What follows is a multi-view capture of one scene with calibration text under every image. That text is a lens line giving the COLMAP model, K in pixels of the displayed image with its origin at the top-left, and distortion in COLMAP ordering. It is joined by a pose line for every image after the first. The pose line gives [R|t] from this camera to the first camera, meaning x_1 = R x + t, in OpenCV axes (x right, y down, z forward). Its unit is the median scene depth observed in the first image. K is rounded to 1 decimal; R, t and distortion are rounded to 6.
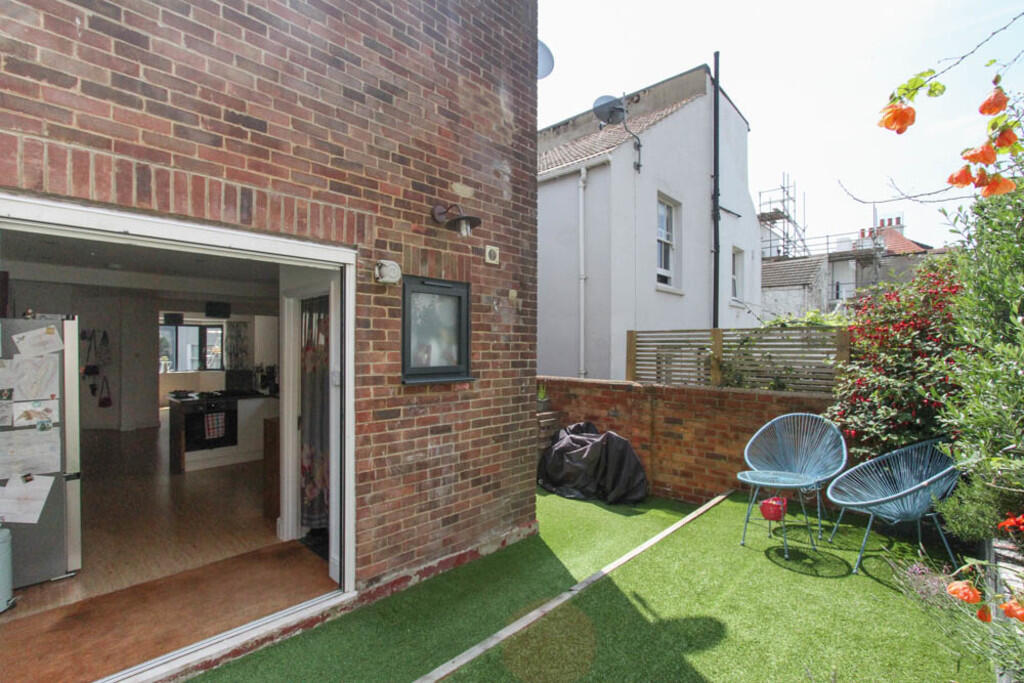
lens RADIAL K [[474.2, 0, 507.9], [0, 474.2, 346.0], [0, 0, 1]] dist [-0.015592, 0.000863]
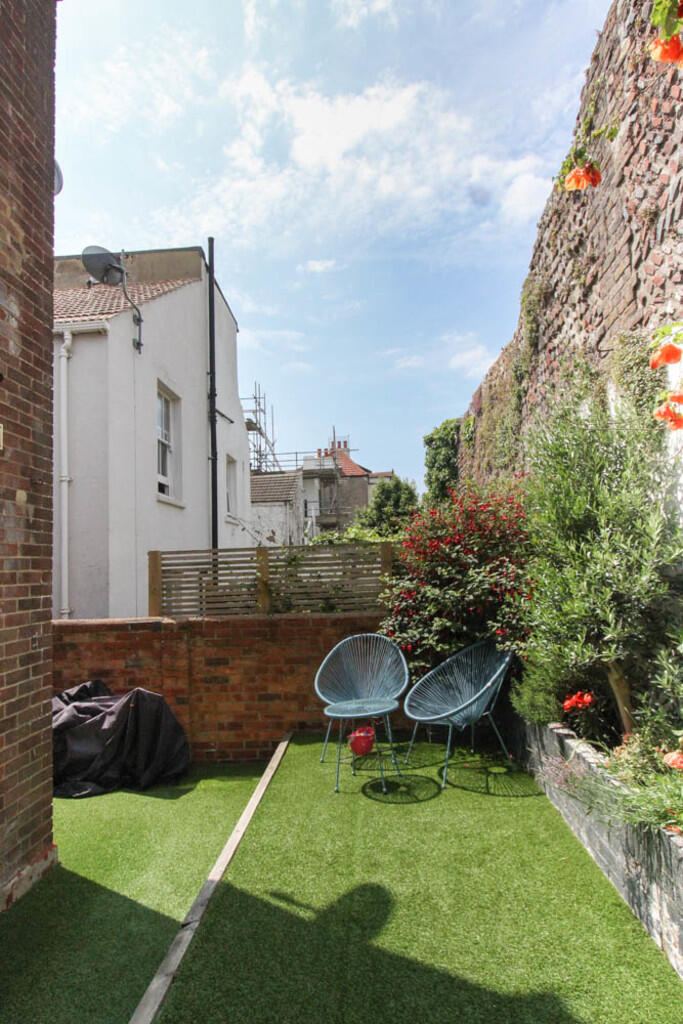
lens RADIAL K [[586.3, 0, 343.6], [0, 586.3, 518.9], [0, 0, 1]] dist [-0.022724, 0.014549]
pose [[0.762612, 0.018218, 0.646600, -0.159391], [0.040394, 0.996311, -0.075712, -0.000407], [-0.645594, 0.083858, 0.759063, 0.098184]]
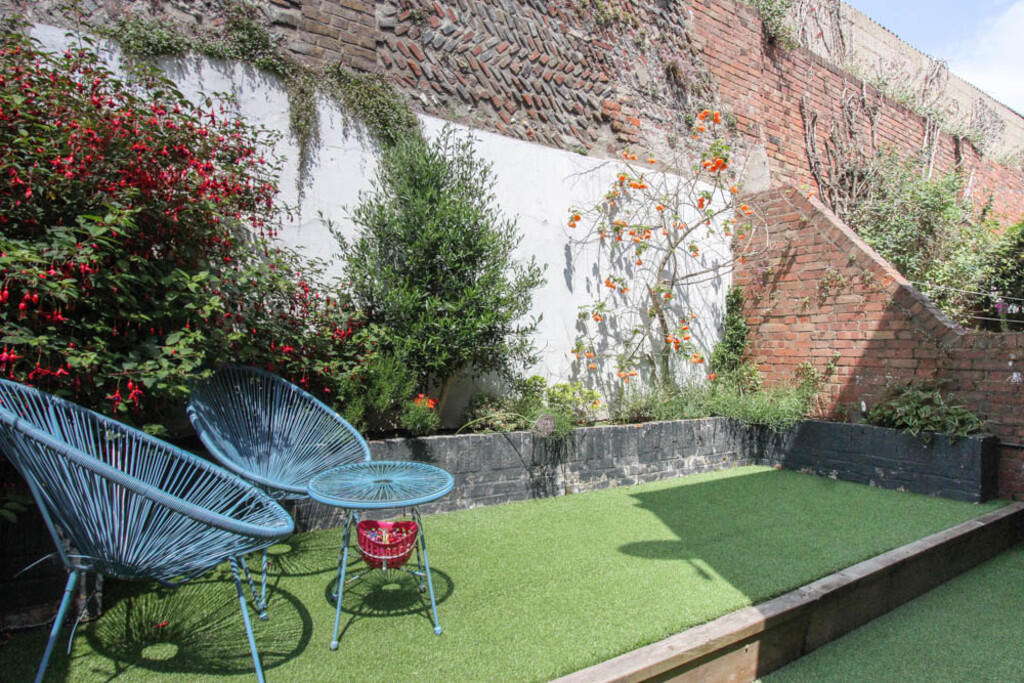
lens RADIAL K [[586.3, 0, 512.0], [0, 586.3, 341.5], [0, 0, 1]] dist [-0.022724, 0.014549]
pose [[-0.977720, -0.028896, 0.207915, 0.244693], [-0.034545, 0.999125, -0.023588, 0.112063], [-0.207052, -0.030245, -0.977862, 1.220170]]
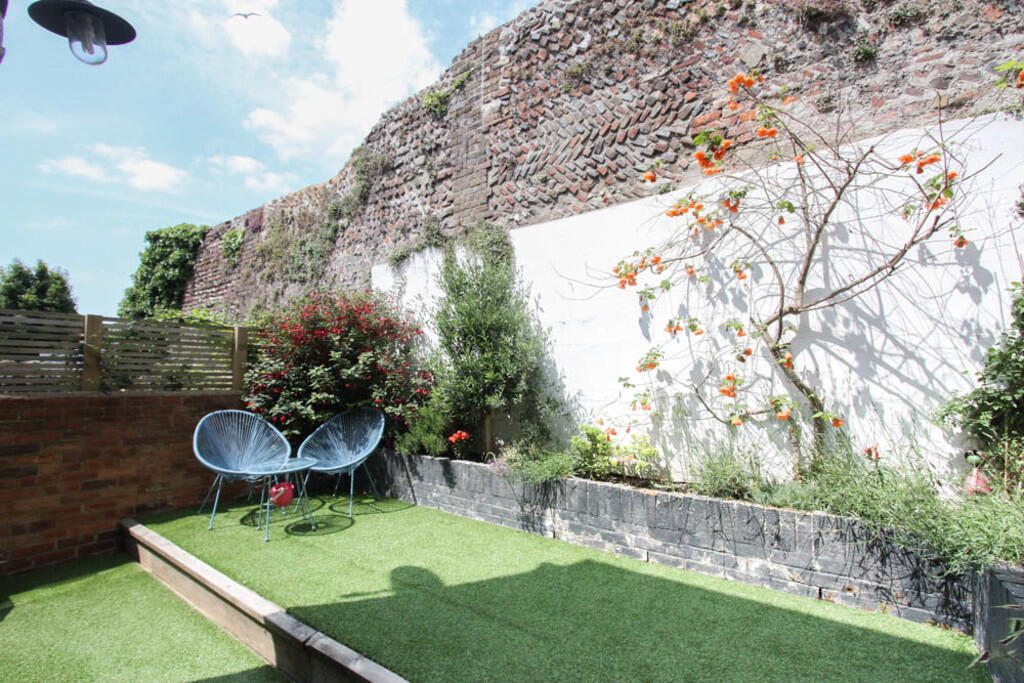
lens RADIAL K [[474.2, 0, 507.9], [0, 474.2, 346.0], [0, 0, 1]] dist [-0.015592, 0.000863]
pose [[-0.120101, 0.053273, 0.991331, -0.432953], [-0.013354, 0.998382, -0.055270, 0.051215], [-0.992672, -0.019876, -0.119195, 0.493276]]
